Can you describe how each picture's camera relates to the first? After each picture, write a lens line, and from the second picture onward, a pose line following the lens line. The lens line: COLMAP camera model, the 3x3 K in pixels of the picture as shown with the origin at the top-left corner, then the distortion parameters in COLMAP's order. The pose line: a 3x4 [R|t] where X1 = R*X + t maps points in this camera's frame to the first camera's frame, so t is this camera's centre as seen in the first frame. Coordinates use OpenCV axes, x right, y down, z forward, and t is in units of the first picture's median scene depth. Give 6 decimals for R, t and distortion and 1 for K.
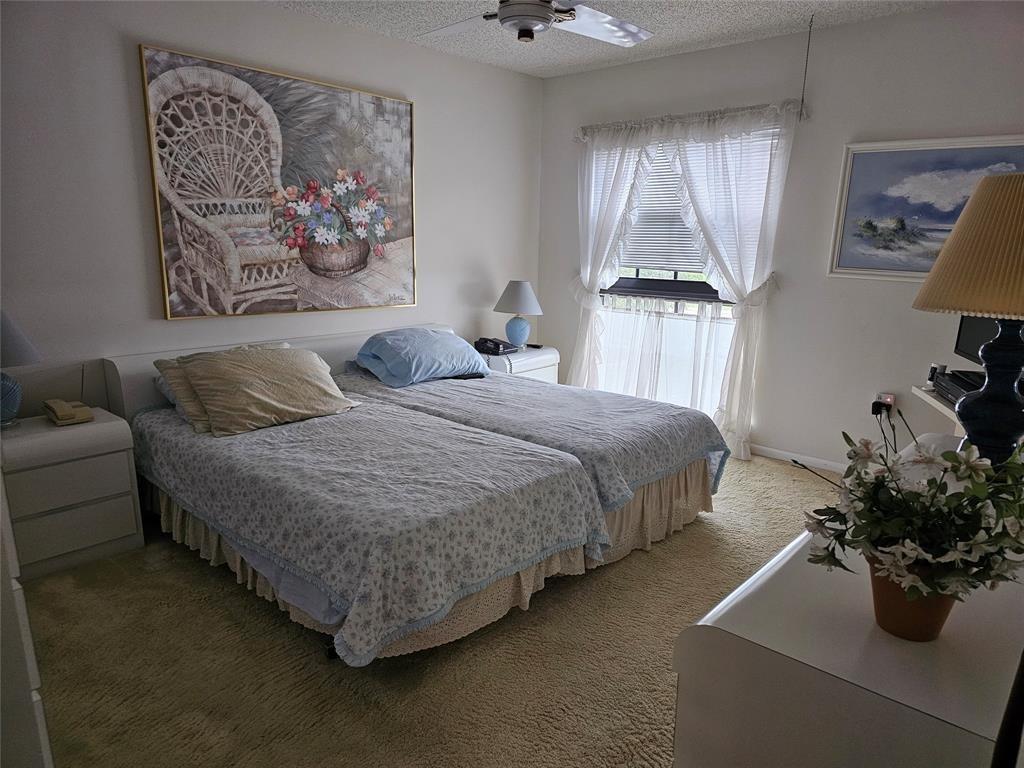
lens RADIAL K [[678.8, 0, 512.2], [0, 678.8, 406.1], [0, 0, 1]] dist [0.024306, -0.002880]
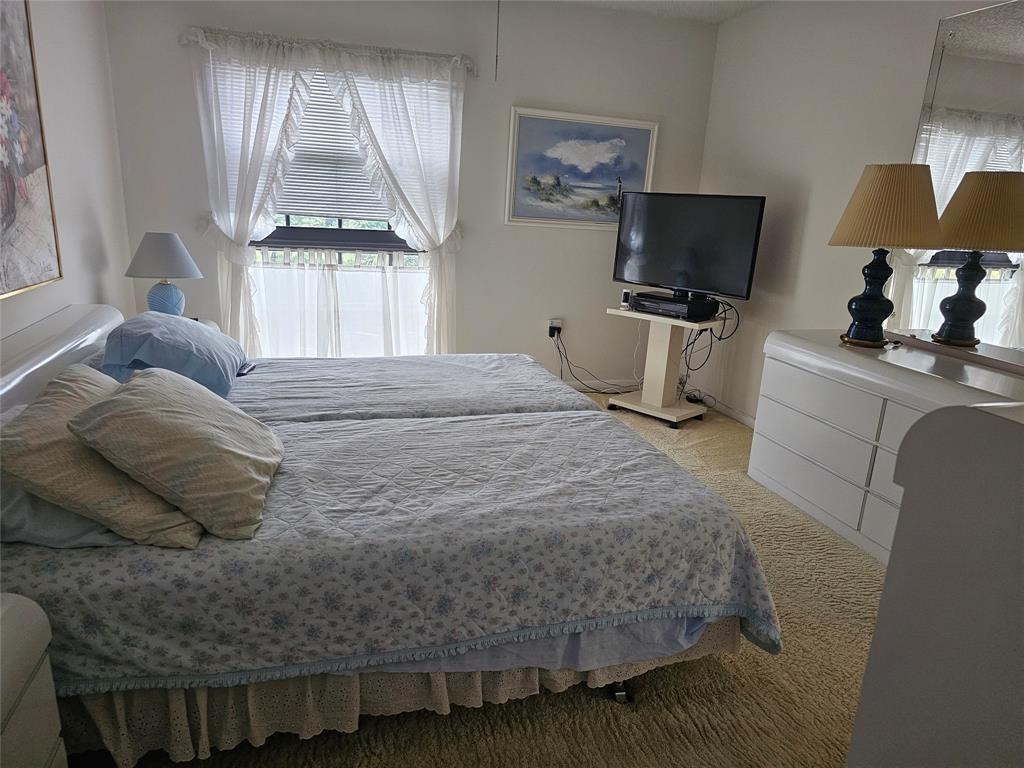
lens RADIAL K [[704.3, 0, 512.0], [0, 704.3, 384.0], [0, 0, 1]] dist [0.095071, -0.083329]
pose [[0.529225, -0.204575, 0.823450, -0.599053], [0.165948, 0.976712, 0.135997, -0.093823], [-0.832095, 0.064676, 0.550849, 0.379943]]
